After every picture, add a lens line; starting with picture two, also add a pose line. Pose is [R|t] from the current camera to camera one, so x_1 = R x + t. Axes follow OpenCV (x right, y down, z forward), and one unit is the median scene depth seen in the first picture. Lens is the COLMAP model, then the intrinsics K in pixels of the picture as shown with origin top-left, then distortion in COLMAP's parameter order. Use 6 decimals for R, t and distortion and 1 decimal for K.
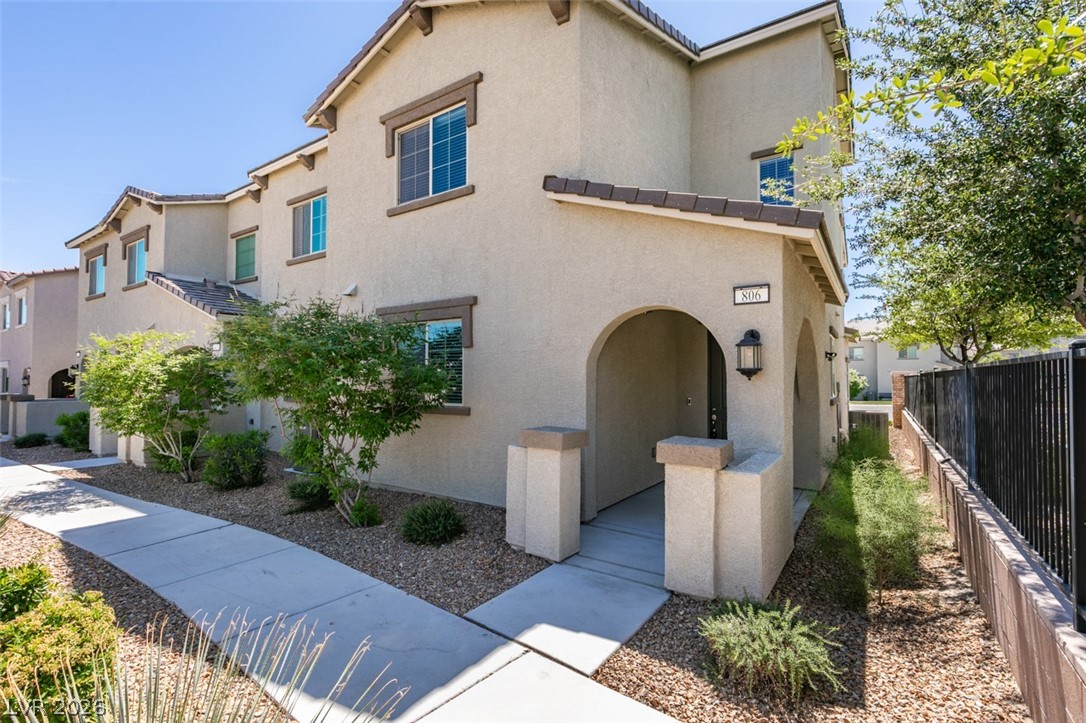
lens RADIAL K [[488.7, 0, 545.5], [0, 488.7, 364.1], [0, 0, 1]] dist [-0.002057, -0.000893]
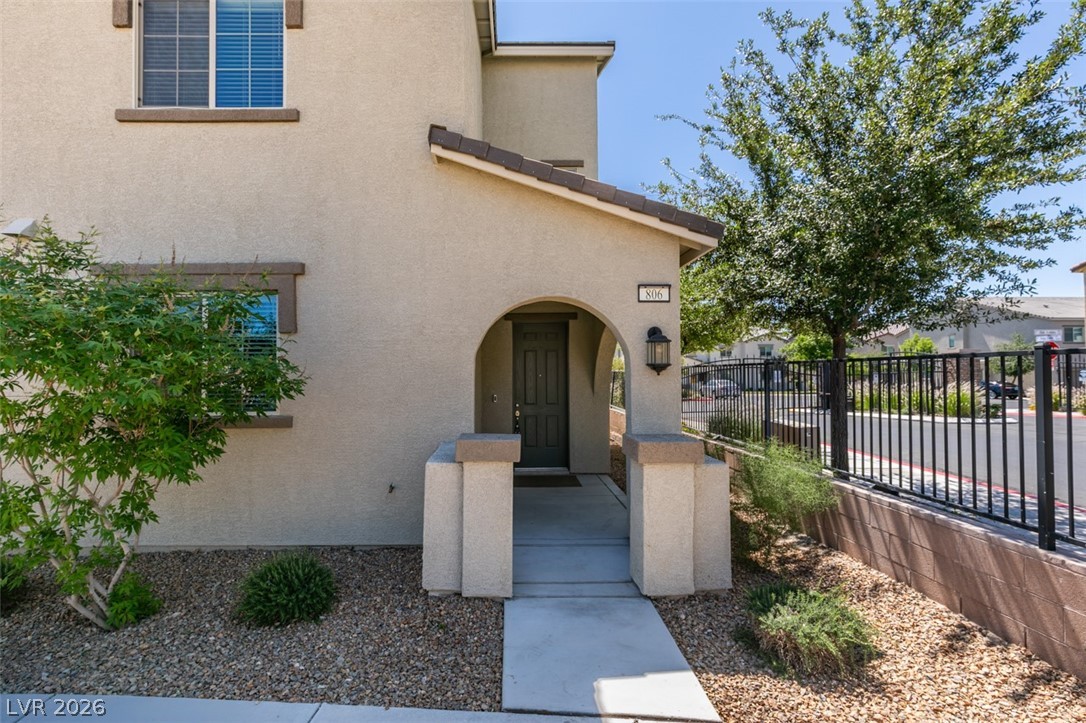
lens RADIAL K [[488.7, 0, 545.5], [0, 488.7, 364.1], [0, 0, 1]] dist [-0.002057, -0.000893]
pose [[0.822699, 0.005703, 0.568449, -0.291883], [-0.009514, 0.999948, 0.003738, 0.006191], [-0.568398, -0.008484, 0.822710, 0.216451]]
